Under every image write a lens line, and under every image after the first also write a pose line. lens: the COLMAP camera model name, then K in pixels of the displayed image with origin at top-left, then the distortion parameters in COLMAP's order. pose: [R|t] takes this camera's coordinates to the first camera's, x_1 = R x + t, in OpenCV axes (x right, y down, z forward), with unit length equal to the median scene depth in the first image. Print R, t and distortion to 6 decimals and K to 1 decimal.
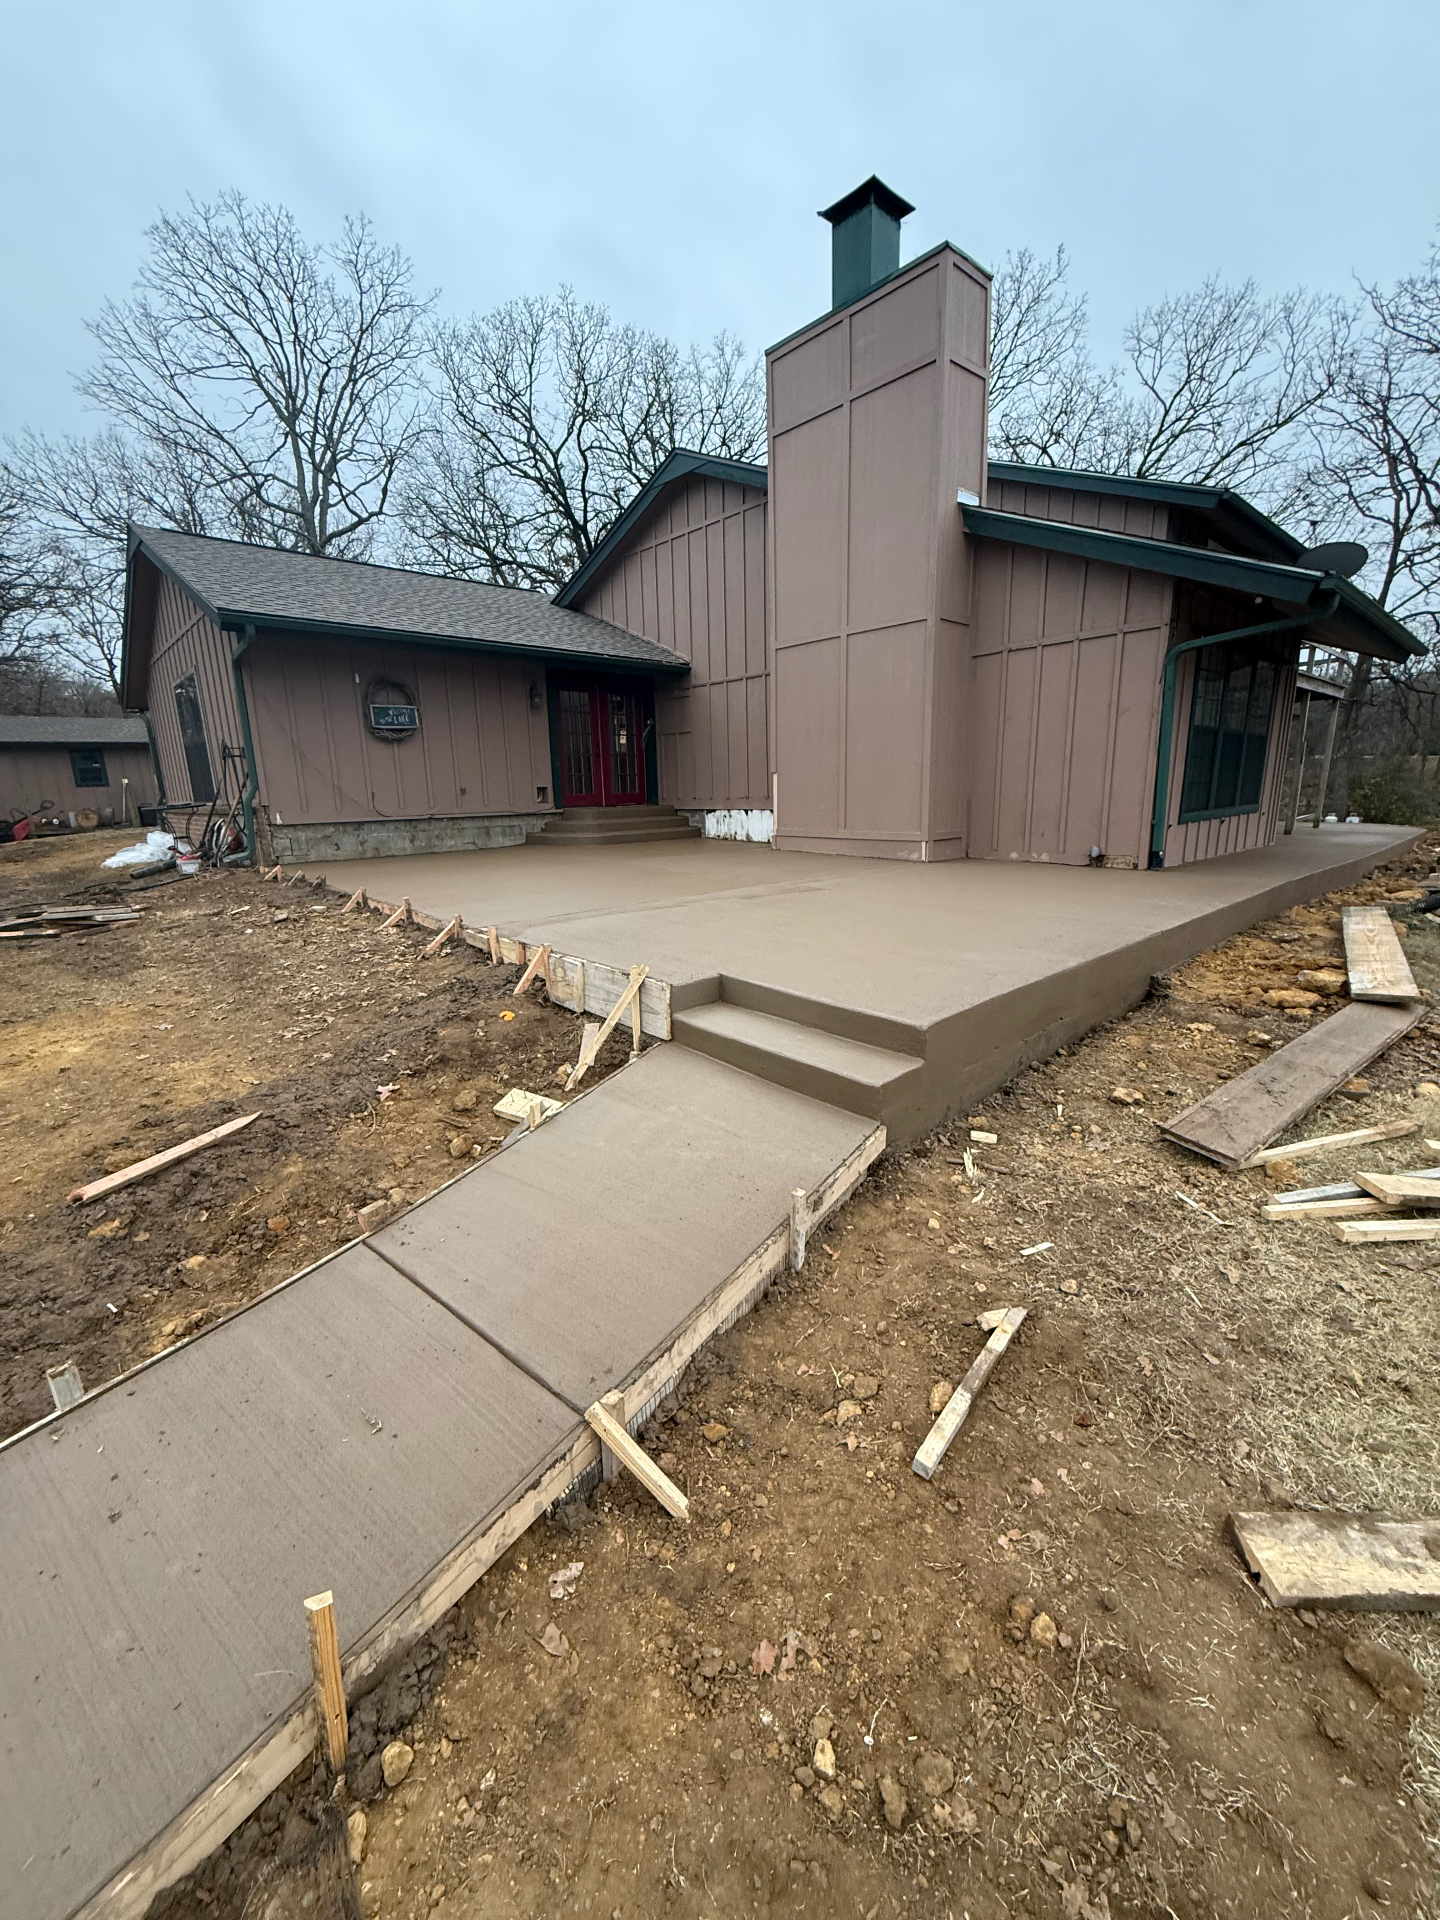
lens RADIAL K [[761.6, 0, 719.6], [0, 761.6, 961.3], [0, 0, 1]] dist [0.004363, 0.000347]
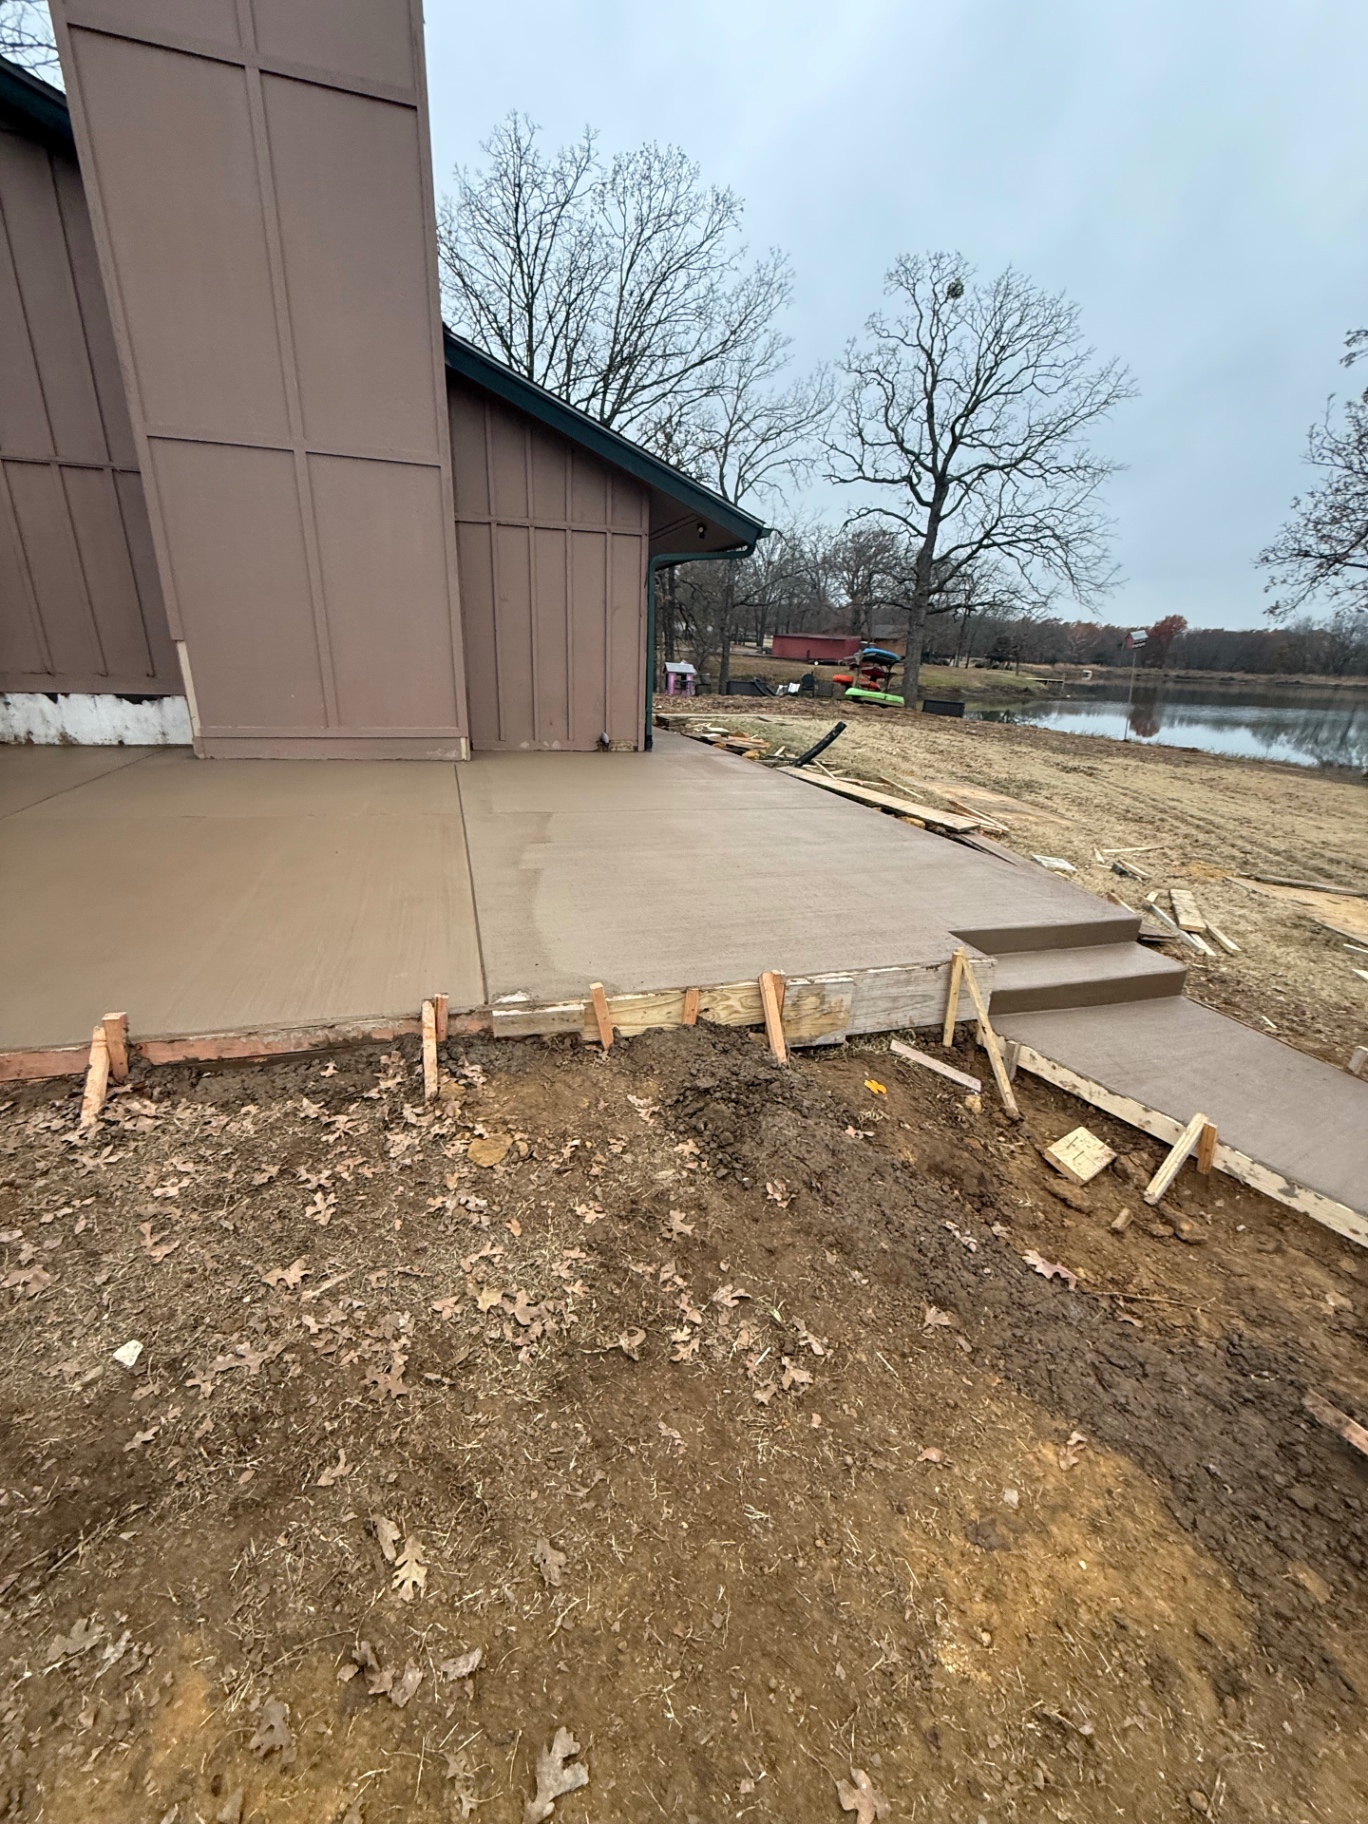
lens RADIAL K [[723.6, 0, 679.3], [0, 723.6, 911.8], [0, 0, 1]] dist [0.004363, 0.000347]
pose [[0.429625, -0.277935, 0.859171, -0.411584], [0.156910, 0.959958, 0.232077, -0.121251], [-0.889270, 0.035107, 0.456033, 0.408845]]
